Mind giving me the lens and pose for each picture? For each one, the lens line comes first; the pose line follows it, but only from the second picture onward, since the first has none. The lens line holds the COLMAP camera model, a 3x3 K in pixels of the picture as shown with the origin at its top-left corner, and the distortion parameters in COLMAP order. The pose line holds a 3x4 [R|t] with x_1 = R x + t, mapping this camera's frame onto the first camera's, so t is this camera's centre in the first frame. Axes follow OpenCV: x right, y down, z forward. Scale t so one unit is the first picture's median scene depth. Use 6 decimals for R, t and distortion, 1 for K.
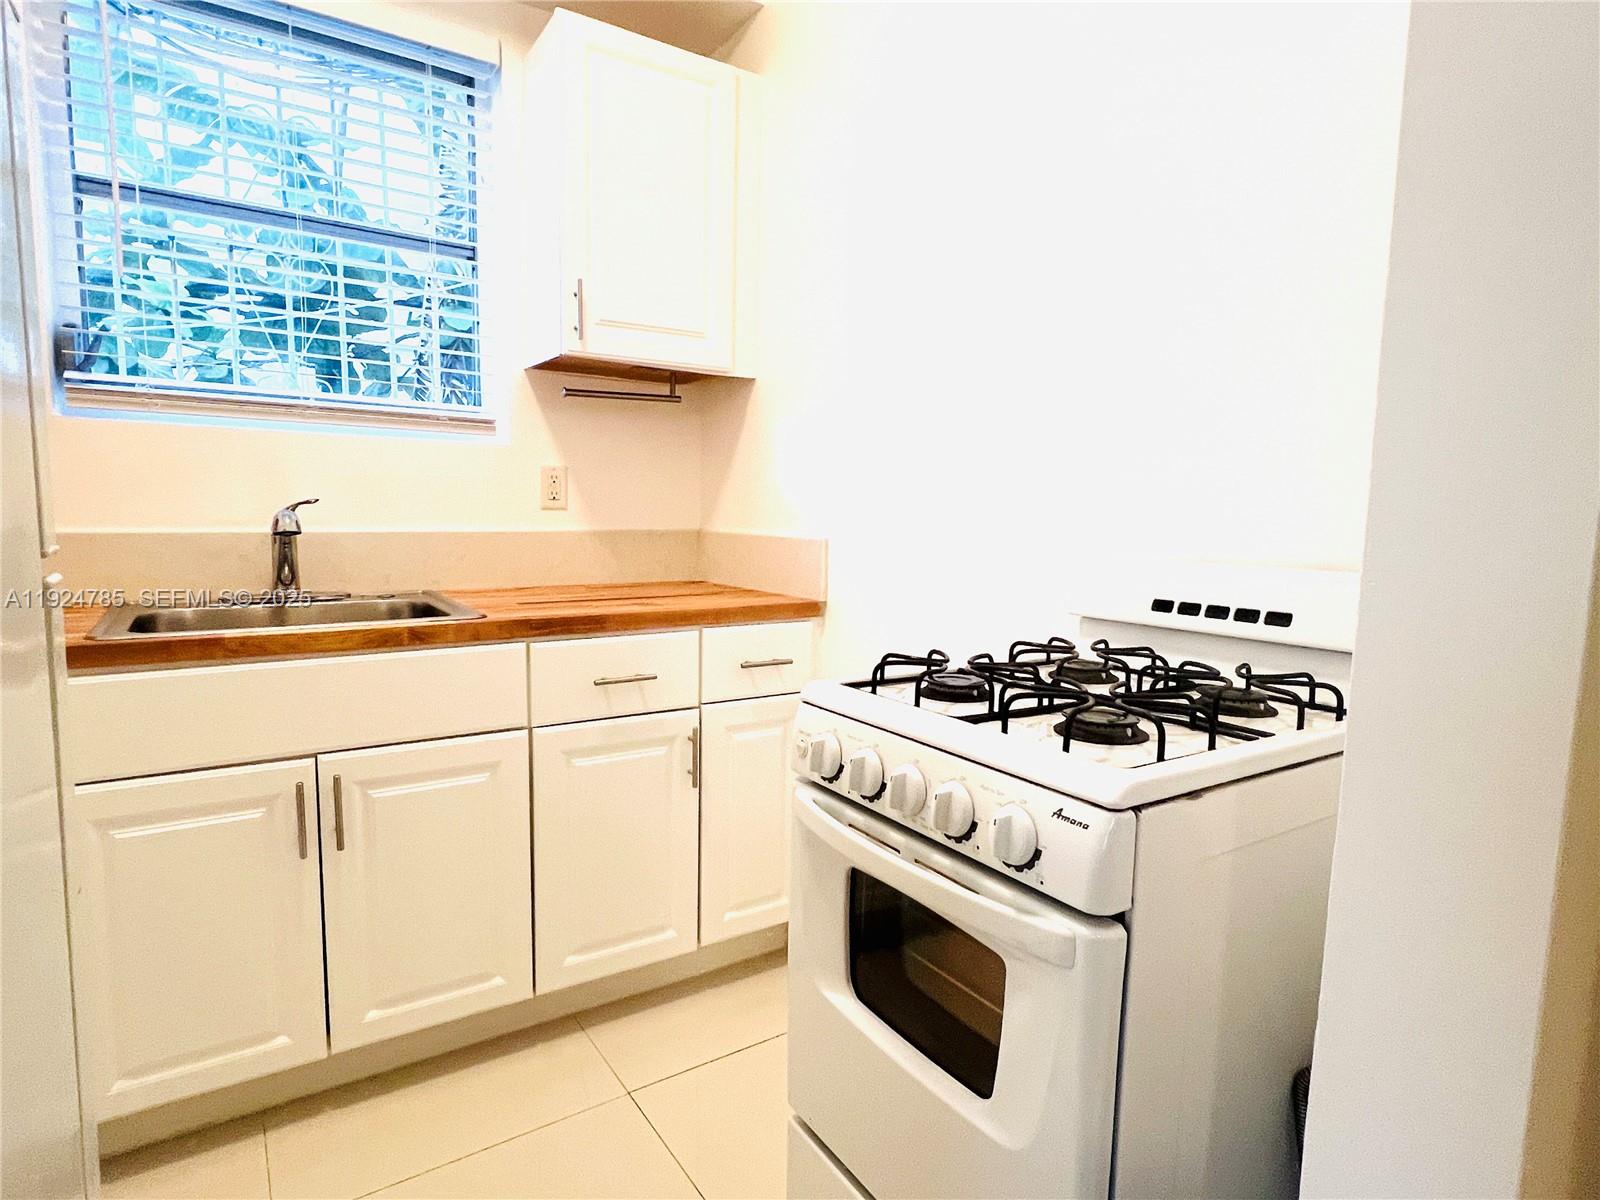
lens RADIAL K [[844.5, 0, 800.0], [0, 844.5, 600.0], [0, 0, 1]] dist [-0.000372, -0.000015]
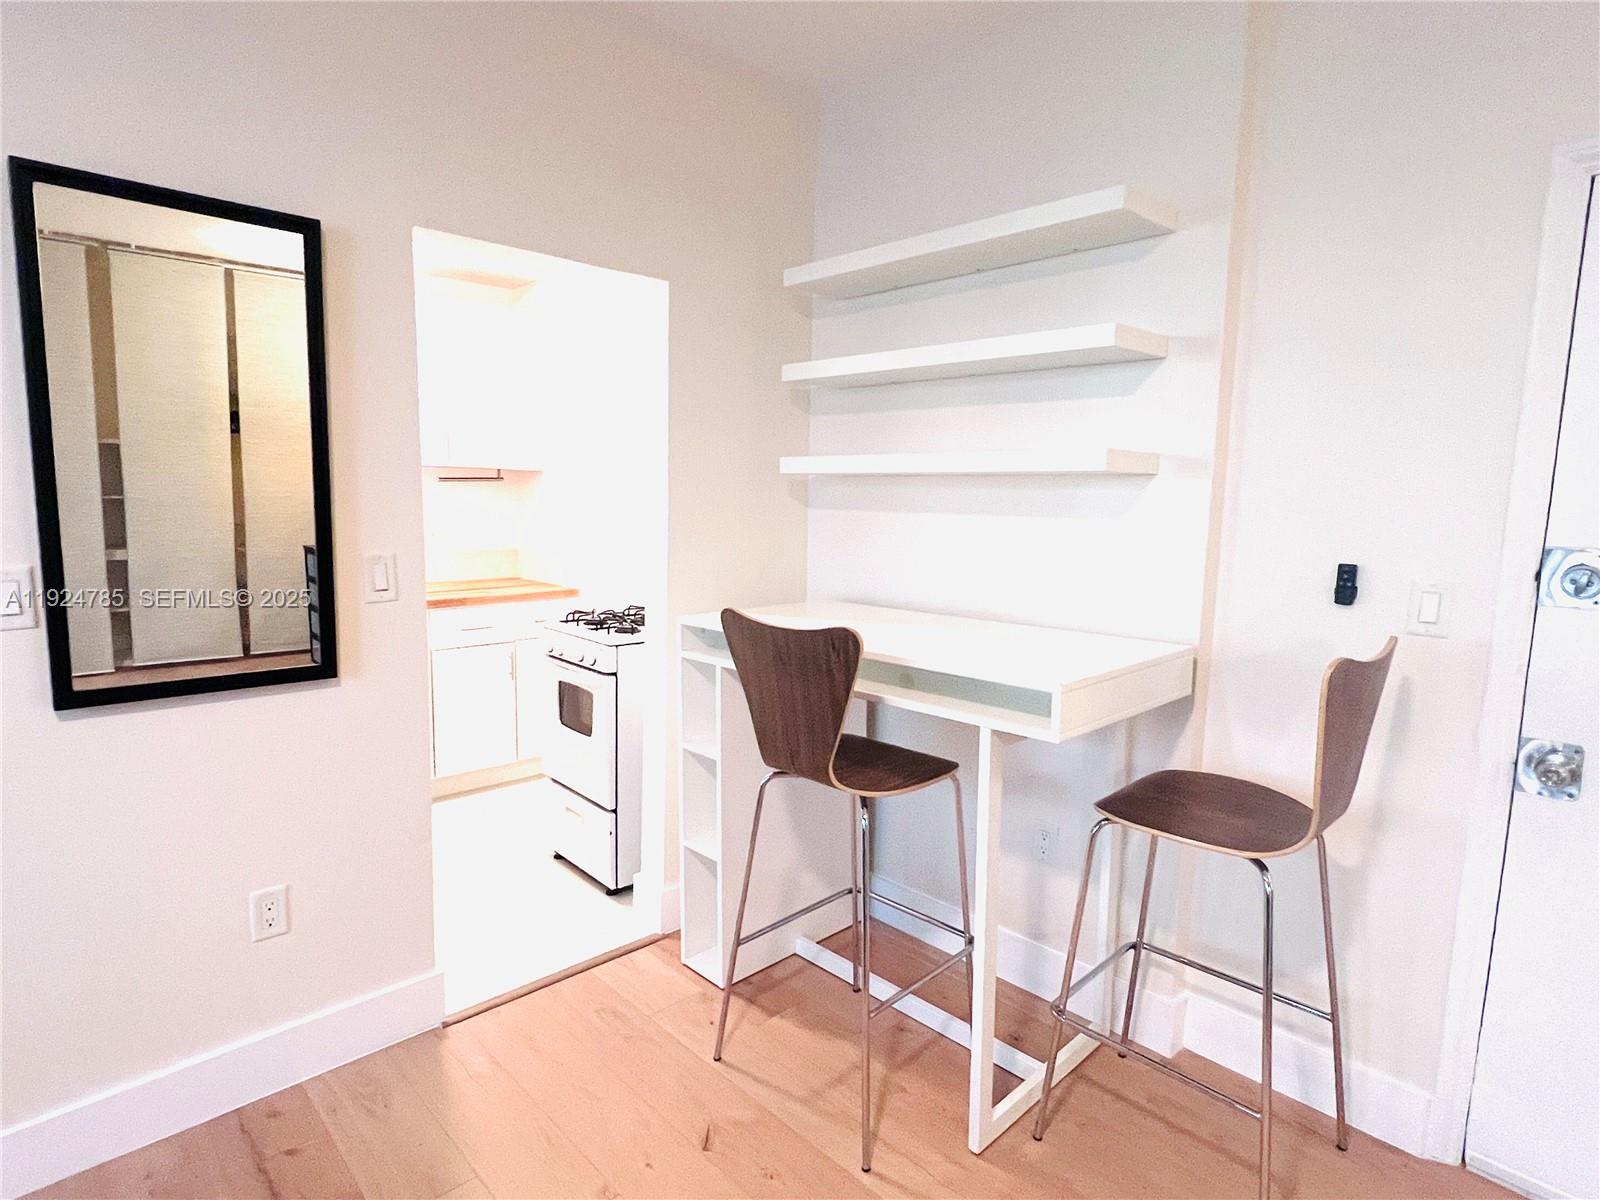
lens RADIAL K [[844.5, 0, 800.0], [0, 844.5, 600.0], [0, 0, 1]] dist [-0.000372, -0.000015]
pose [[0.986184, -0.017554, 0.164723, 0.445204], [0.013620, 0.999595, 0.024983, -0.030757], [-0.165095, -0.022394, 0.986023, -2.197529]]
